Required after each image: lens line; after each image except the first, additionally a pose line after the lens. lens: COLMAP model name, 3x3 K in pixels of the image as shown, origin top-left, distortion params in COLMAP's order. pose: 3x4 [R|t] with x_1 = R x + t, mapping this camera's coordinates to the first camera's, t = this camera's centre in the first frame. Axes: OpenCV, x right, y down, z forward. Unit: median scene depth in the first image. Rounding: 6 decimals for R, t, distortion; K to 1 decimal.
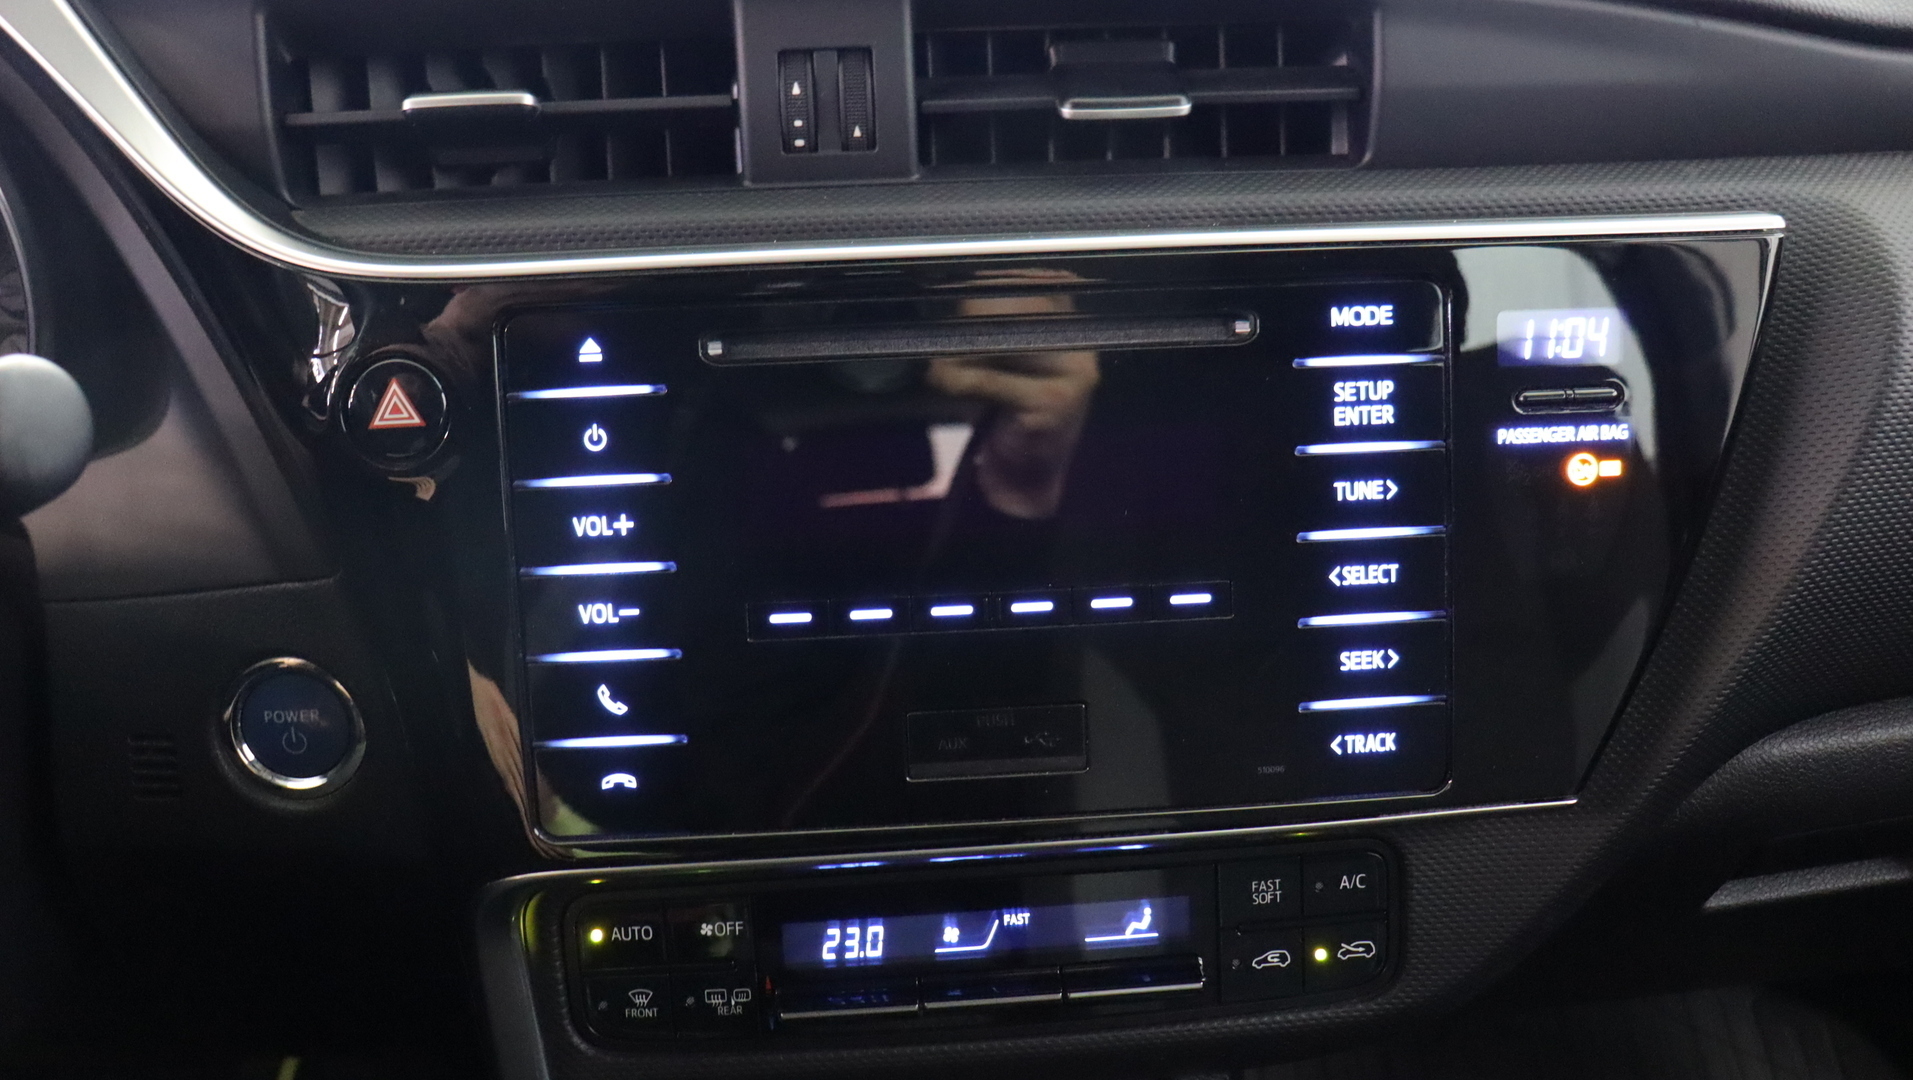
lens RADIAL K [[1739.9, 0, 958.1], [0, 1739.9, 544.1], [0, 0, 1]] dist [-0.098895, 0.000000]
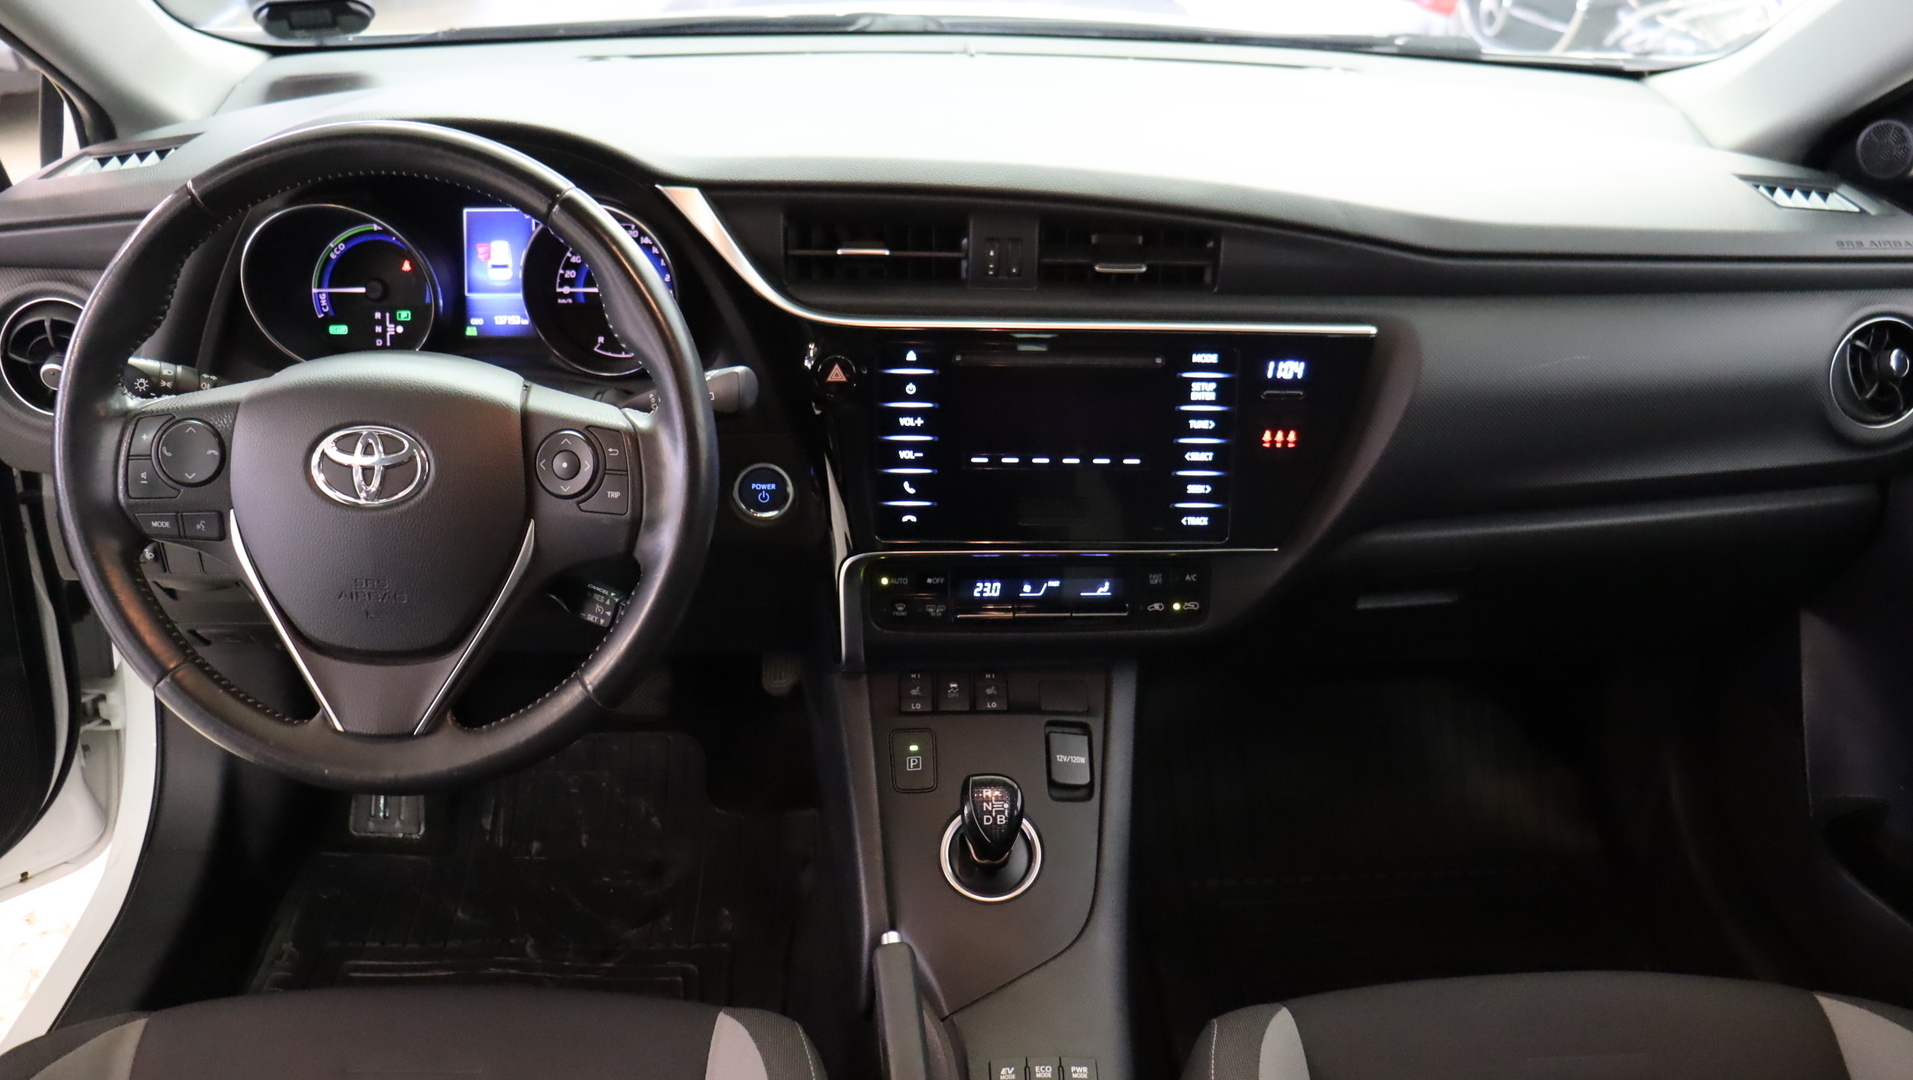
lens RADIAL K [[1657.8, 0, 951.4], [0, 1657.8, 557.4], [0, 0, 1]] dist [-0.154355, 0.149197]
pose [[0.998320, 0.057165, 0.009452, -0.149949], [-0.057928, 0.988217, 0.141674, -0.160692], [-0.001242, -0.141984, 0.989868, -1.460613]]
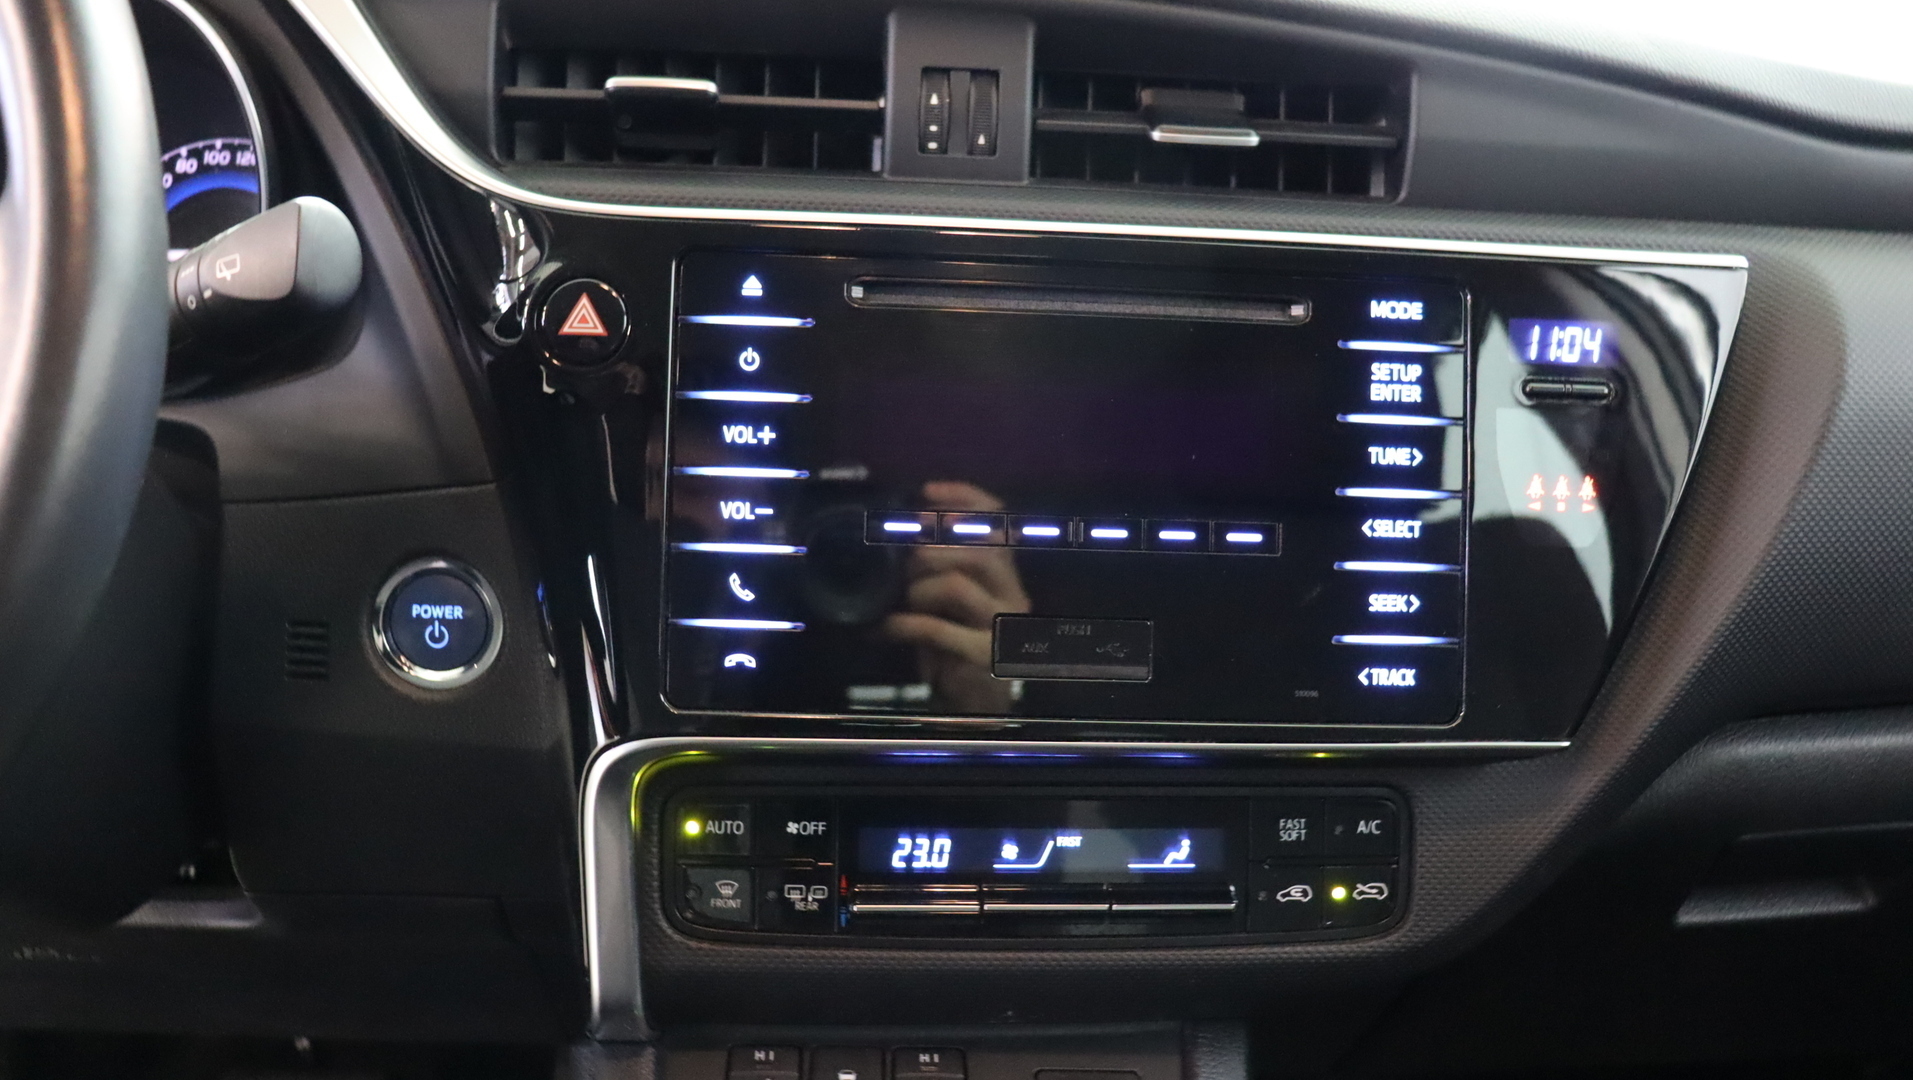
lens RADIAL K [[1739.9, 0, 967.5], [0, 1739.9, 538.1], [0, 0, 1]] dist [-0.098895, 0.000000]
pose [[0.997580, 0.067333, 0.017329, -0.070636], [-0.063977, 0.986560, -0.150351, 0.216319], [-0.027220, 0.148879, 0.988481, -0.144999]]
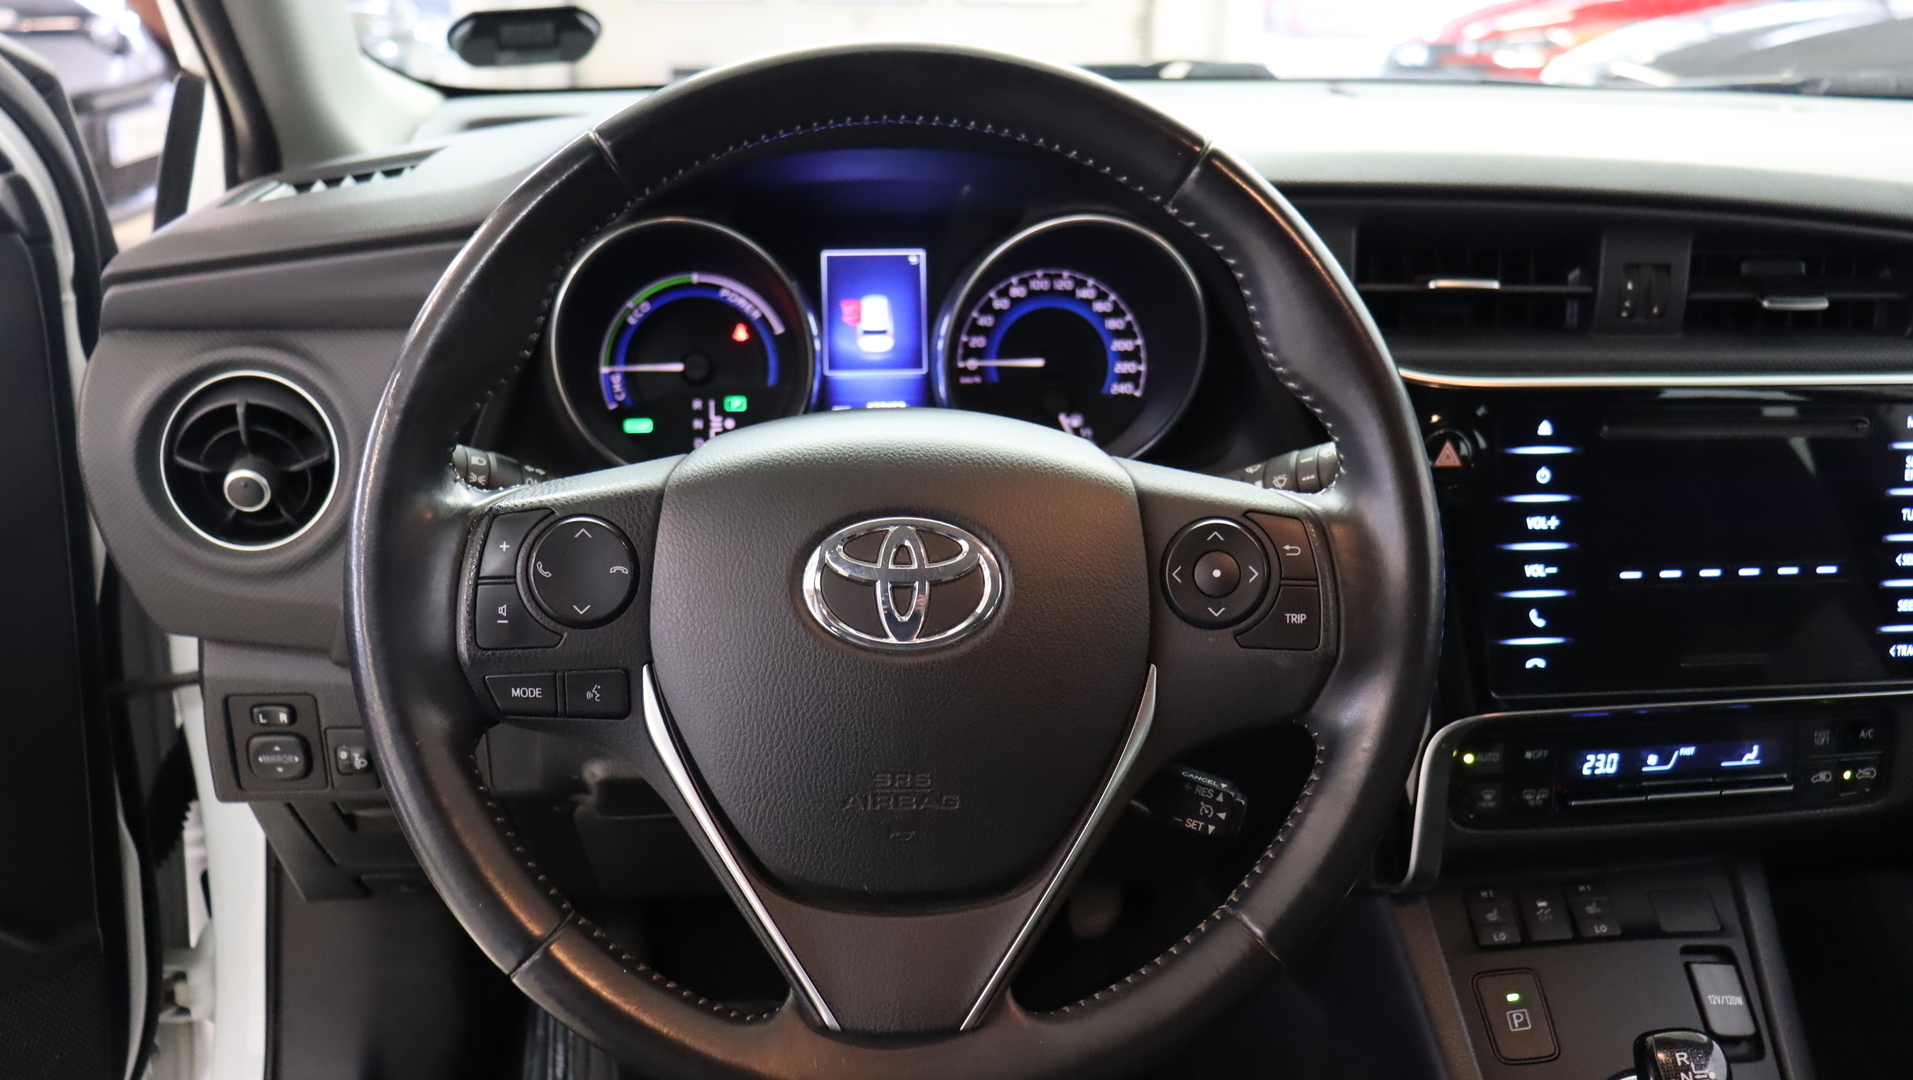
lens RADIAL K [[1739.9, 0, 971.5], [0, 1739.9, 523.7], [0, 0, 1]] dist [-0.098895, 0.000000]
pose [[0.997925, 0.027318, 0.058302, -0.881522], [-0.027044, 0.999619, -0.005490, 0.016221], [-0.058429, 0.003902, 0.998284, -0.756987]]
